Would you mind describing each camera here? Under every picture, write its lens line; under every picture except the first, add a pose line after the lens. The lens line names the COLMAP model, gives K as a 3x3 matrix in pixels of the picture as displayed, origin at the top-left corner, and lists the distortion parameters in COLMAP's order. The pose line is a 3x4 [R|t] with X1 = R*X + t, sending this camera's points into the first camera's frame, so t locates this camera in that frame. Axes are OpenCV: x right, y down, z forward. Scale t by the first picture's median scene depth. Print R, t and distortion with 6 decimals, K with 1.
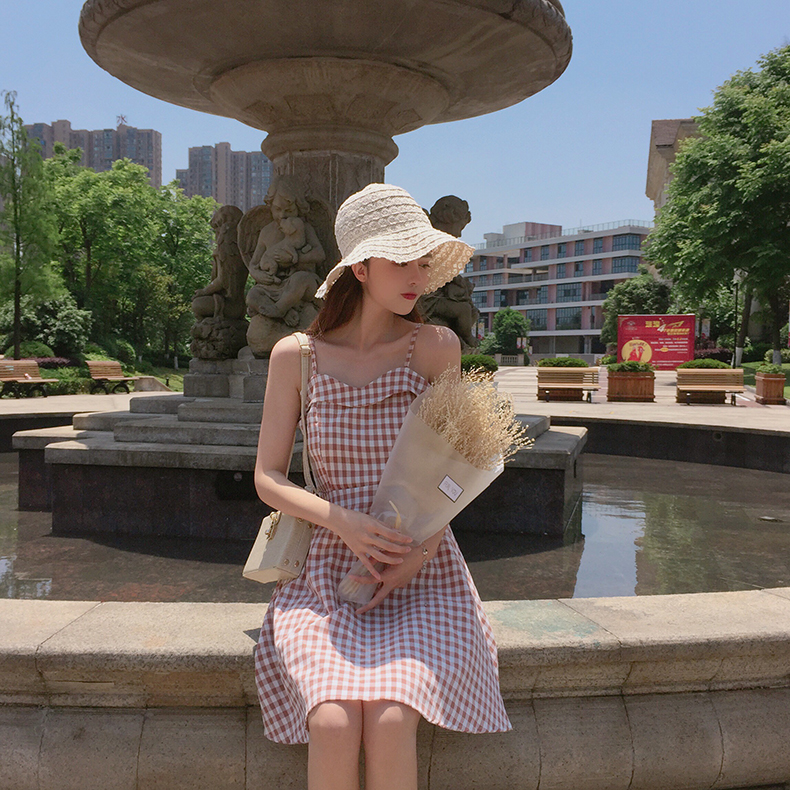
lens RADIAL K [[1018.2, 0, 387.6], [0, 1018.2, 396.2], [0, 0, 1]] dist [0.100611, 0.000000]
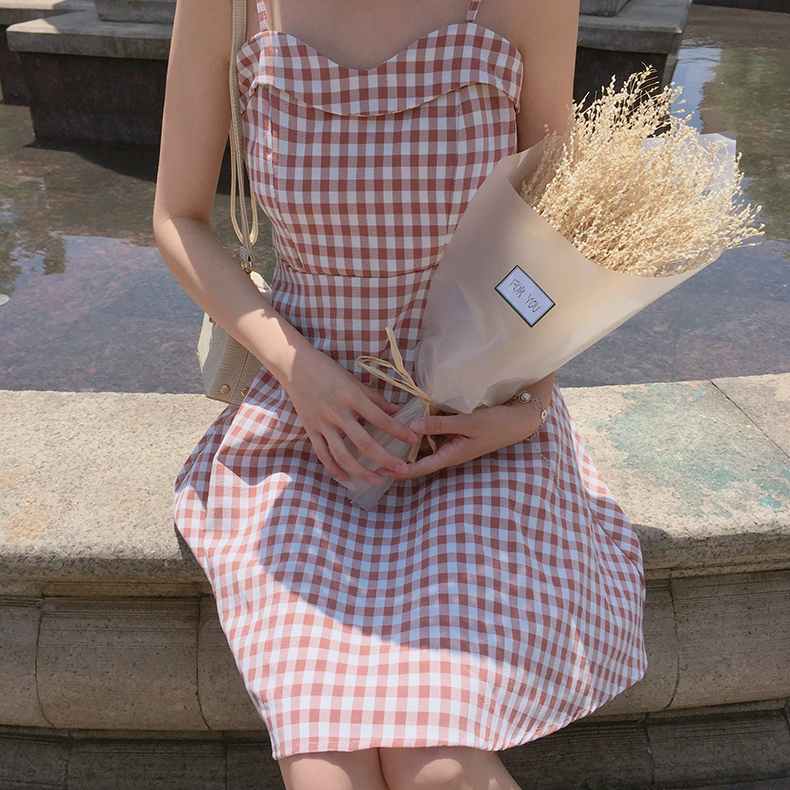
lens RADIAL K [[1018.2, 0, 375.9], [0, 1018.2, 434.4], [0, 0, 1]] dist [0.100611, 0.000000]
pose [[0.998614, -0.001941, -0.052601, 0.000024], [0.024539, 0.901241, 0.432624, -0.046336], [0.046566, -0.433315, 0.900039, 0.448479]]
